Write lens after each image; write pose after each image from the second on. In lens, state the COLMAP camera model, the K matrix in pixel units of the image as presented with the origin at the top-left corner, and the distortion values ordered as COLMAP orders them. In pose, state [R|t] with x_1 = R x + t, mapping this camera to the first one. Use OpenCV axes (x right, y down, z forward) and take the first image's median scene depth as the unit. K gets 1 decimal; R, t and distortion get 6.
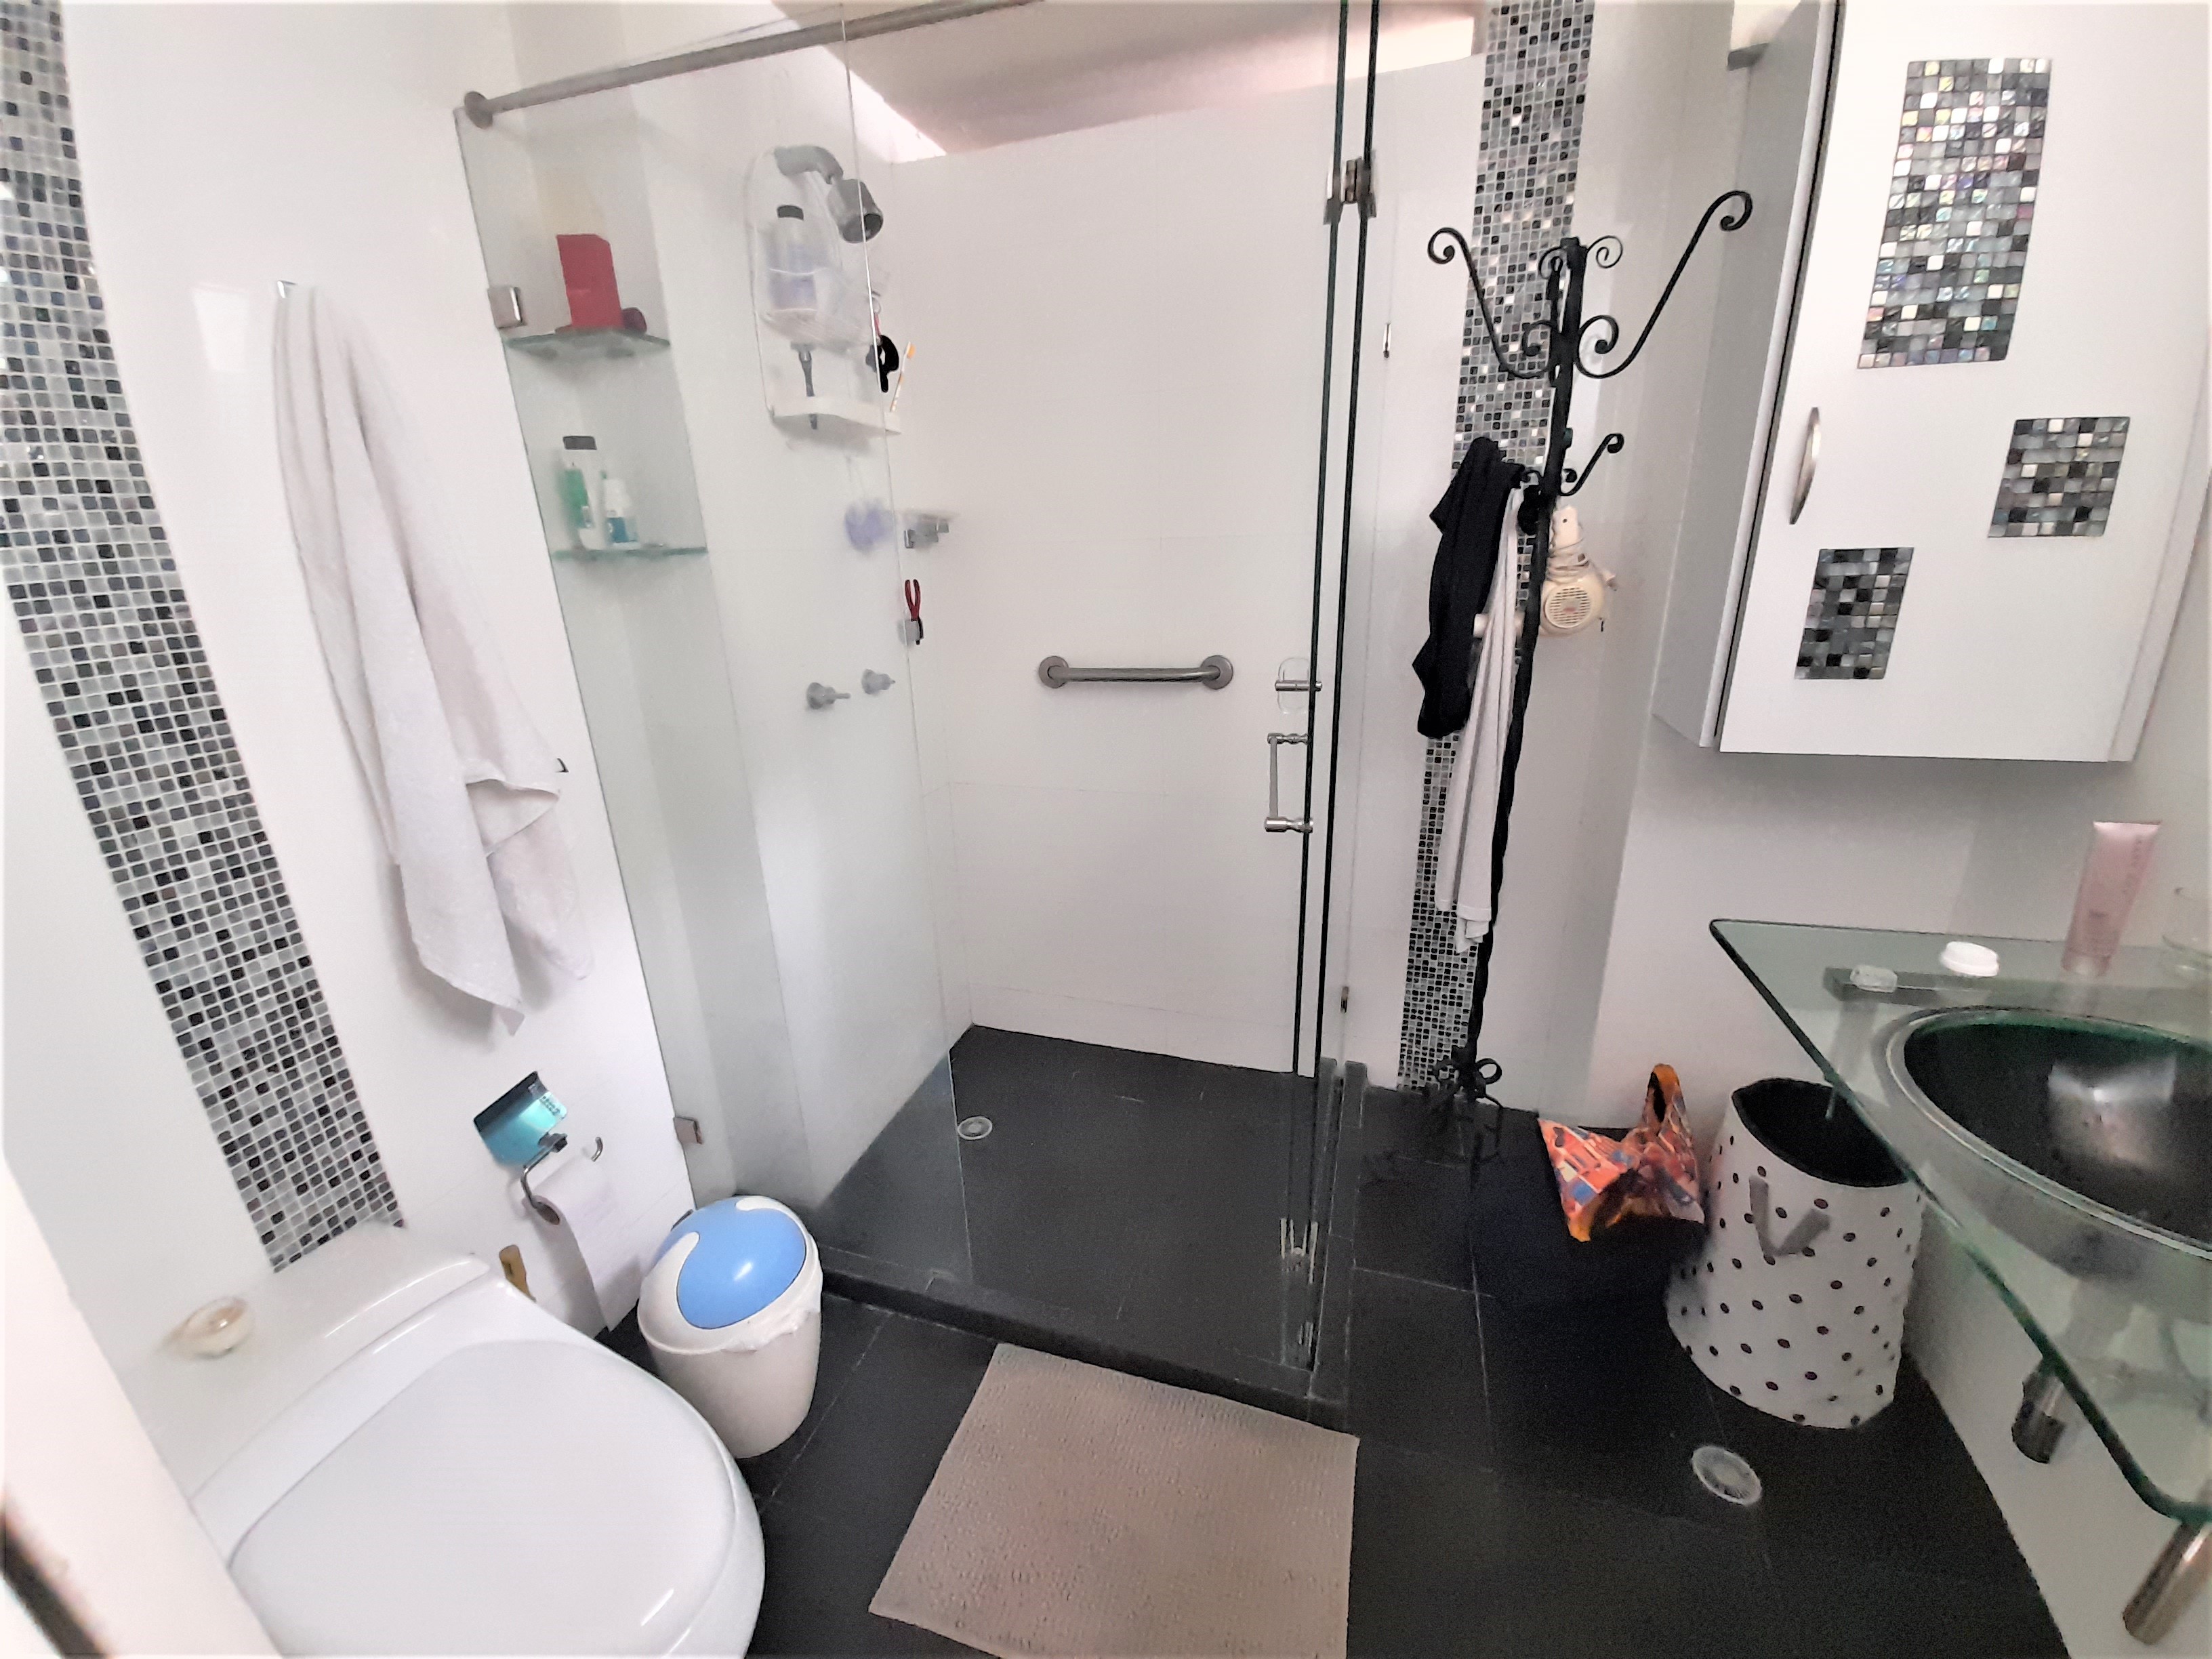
lens RADIAL K [[875.2, 0, 1110.7], [0, 875.2, 829.1], [0, 0, 1]] dist [0.003737, -0.006570]
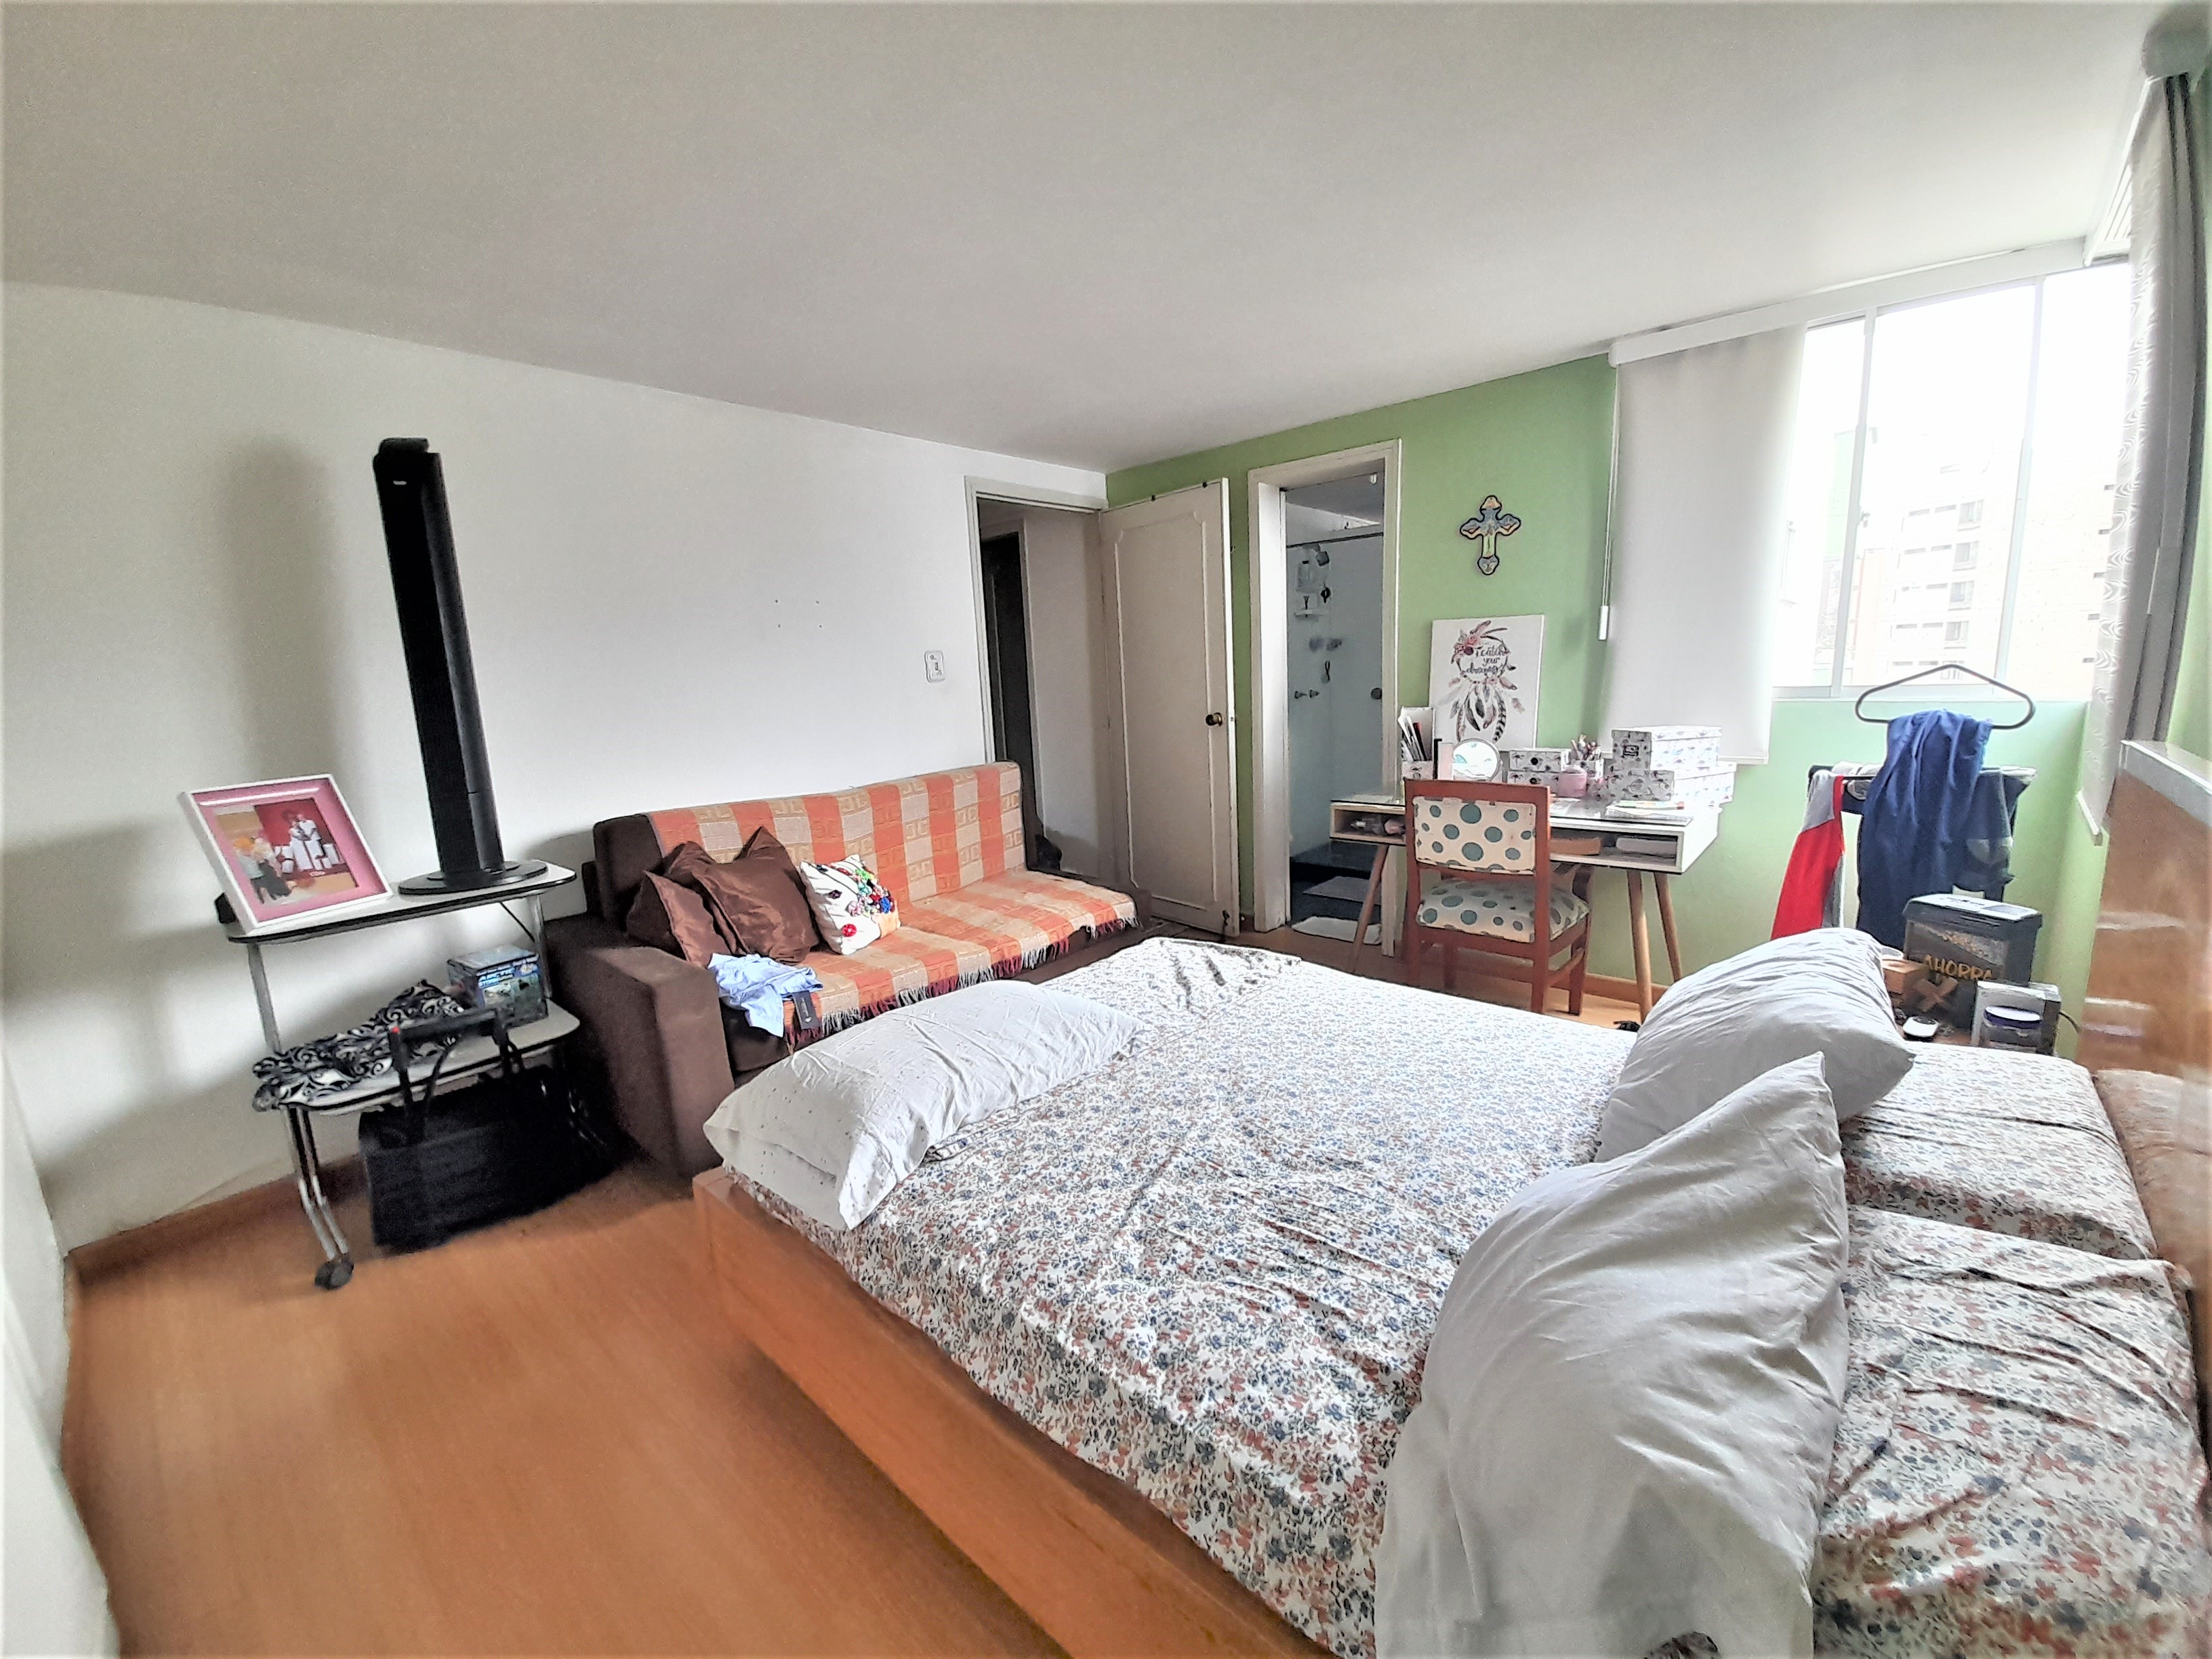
lens RADIAL K [[875.2, 0, 1106.9], [0, 875.2, 829.0], [0, 0, 1]] dist [0.003737, -0.006570]
pose [[0.908327, 0.057239, -0.414326, 0.378180], [-0.109081, 0.988729, -0.102546, 0.712242], [0.403786, 0.138341, 0.904333, -2.039505]]
